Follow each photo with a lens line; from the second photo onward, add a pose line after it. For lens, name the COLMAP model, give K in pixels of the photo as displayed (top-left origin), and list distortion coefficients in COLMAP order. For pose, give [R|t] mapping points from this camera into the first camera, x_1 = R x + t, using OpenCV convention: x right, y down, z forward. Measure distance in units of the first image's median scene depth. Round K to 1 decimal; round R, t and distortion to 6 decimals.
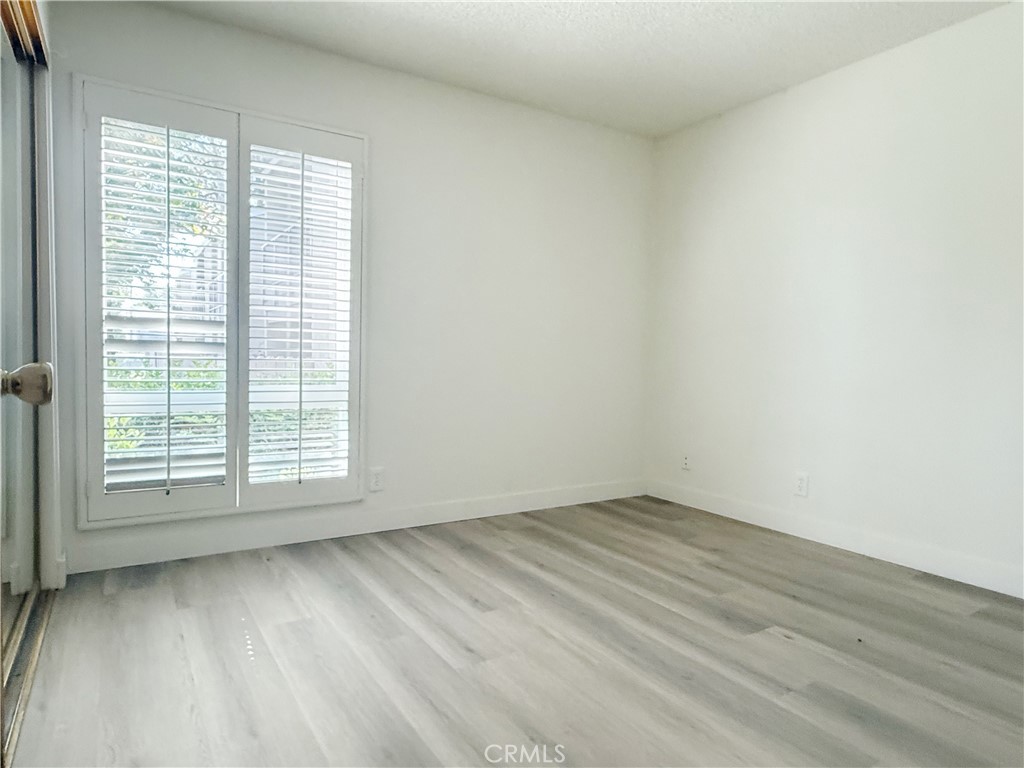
lens RADIAL K [[626.9, 0, 512.4], [0, 626.9, 385.6], [0, 0, 1]] dist [-0.005883, -0.003092]
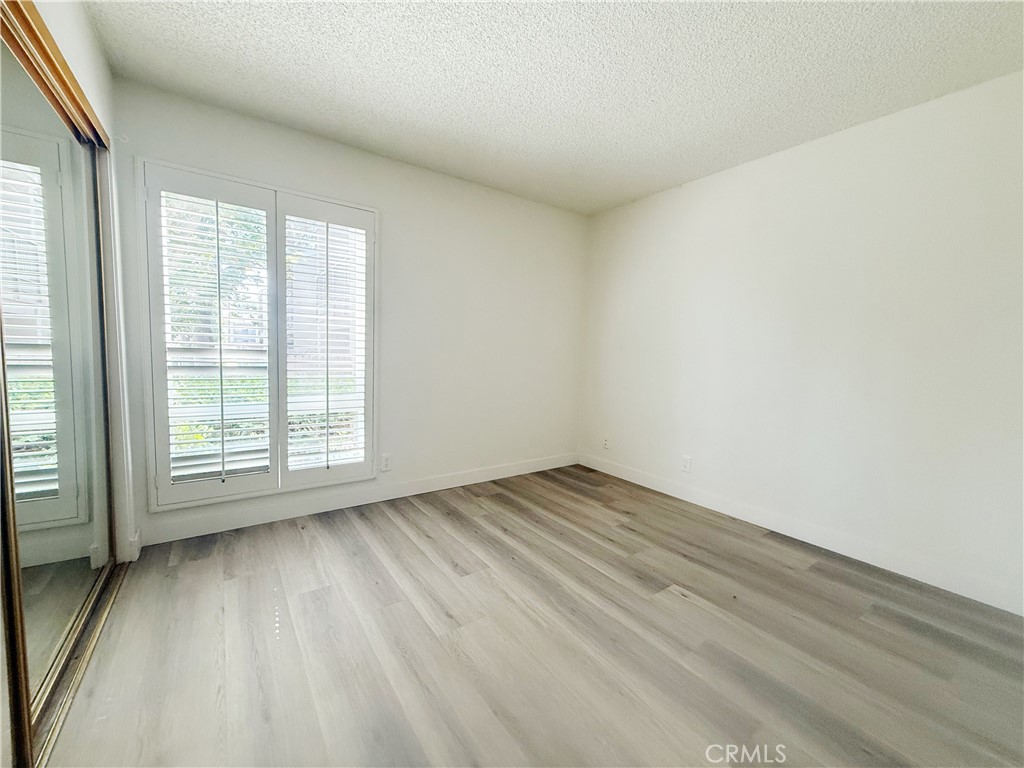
lens RADIAL K [[409.1, 0, 512.2], [0, 409.1, 383.7], [0, 0, 1]] dist [-0.009374, -0.000013]
pose [[0.998253, 0.007241, 0.058635, 0.007304], [-0.009291, 0.999352, 0.034762, -0.073188], [-0.058345, -0.035246, 0.997674, 0.120521]]
